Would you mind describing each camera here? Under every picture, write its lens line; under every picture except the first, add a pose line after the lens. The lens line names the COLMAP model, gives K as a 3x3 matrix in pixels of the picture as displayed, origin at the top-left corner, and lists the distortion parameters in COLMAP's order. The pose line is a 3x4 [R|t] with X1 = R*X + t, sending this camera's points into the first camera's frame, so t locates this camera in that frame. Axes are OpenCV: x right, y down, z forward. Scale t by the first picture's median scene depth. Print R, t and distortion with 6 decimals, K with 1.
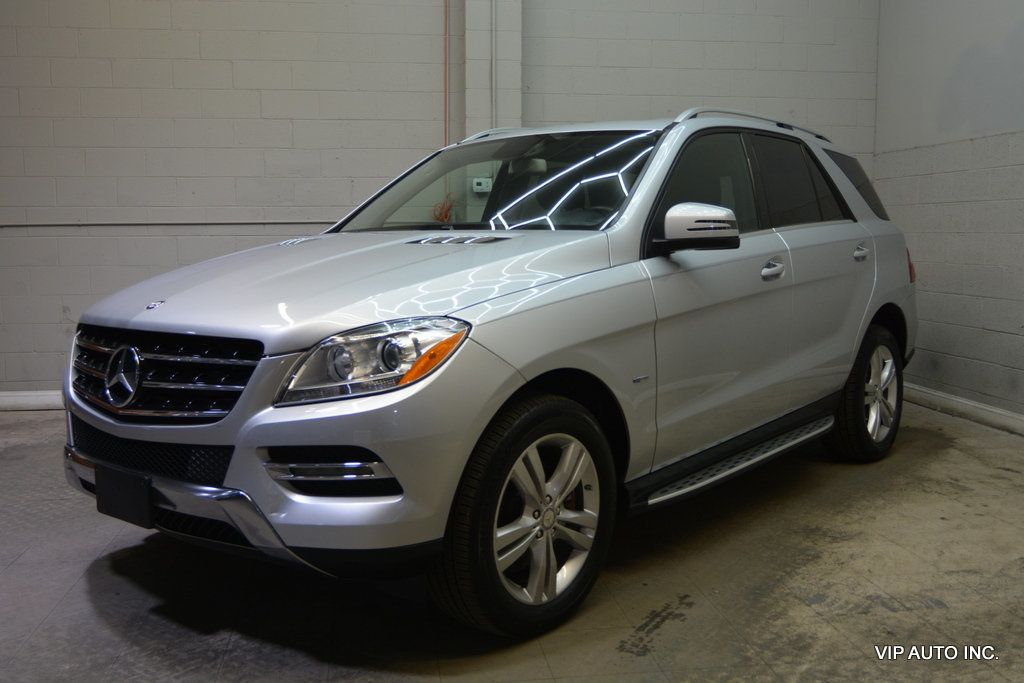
lens RADIAL K [[1013.7, 0, 509.8], [0, 1013.7, 355.7], [0, 0, 1]] dist [-0.069153, 0.017927]
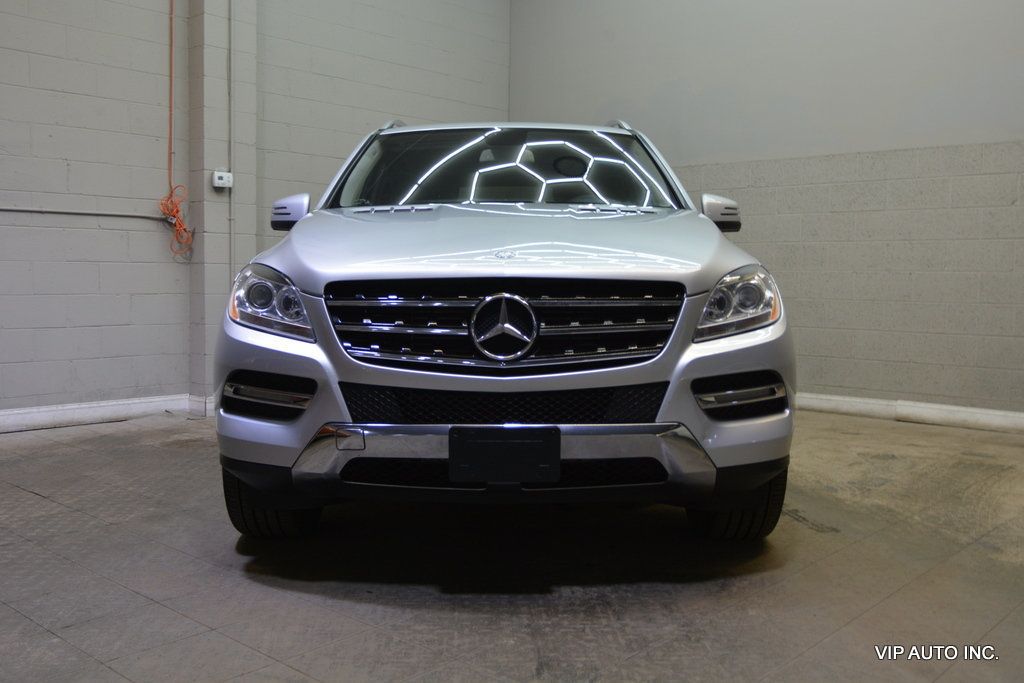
lens RADIAL K [[1013.7, 0, 509.8], [0, 1013.7, 355.7], [0, 0, 1]] dist [-0.069153, 0.017927]
pose [[0.755970, -0.034781, 0.653682, -1.017672], [0.062902, 0.997826, -0.019653, 0.068705], [-0.651577, 0.055975, 0.756514, 0.296475]]
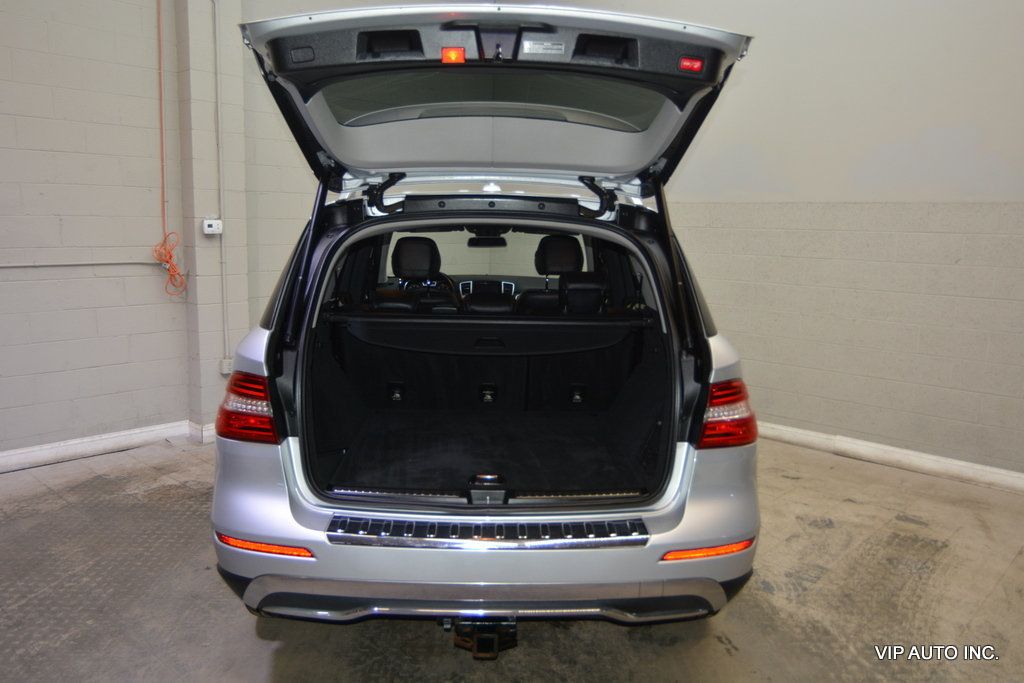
lens RADIAL K [[797.7, 0, 512.0], [0, 797.7, 341.5], [0, 0, 1]] dist [-0.046714, -0.002872]
pose [[0.768185, -0.078224, 0.635431, -0.710232], [0.052081, 0.996853, 0.059755, -0.198161], [-0.638106, -0.012809, 0.769842, 0.460032]]
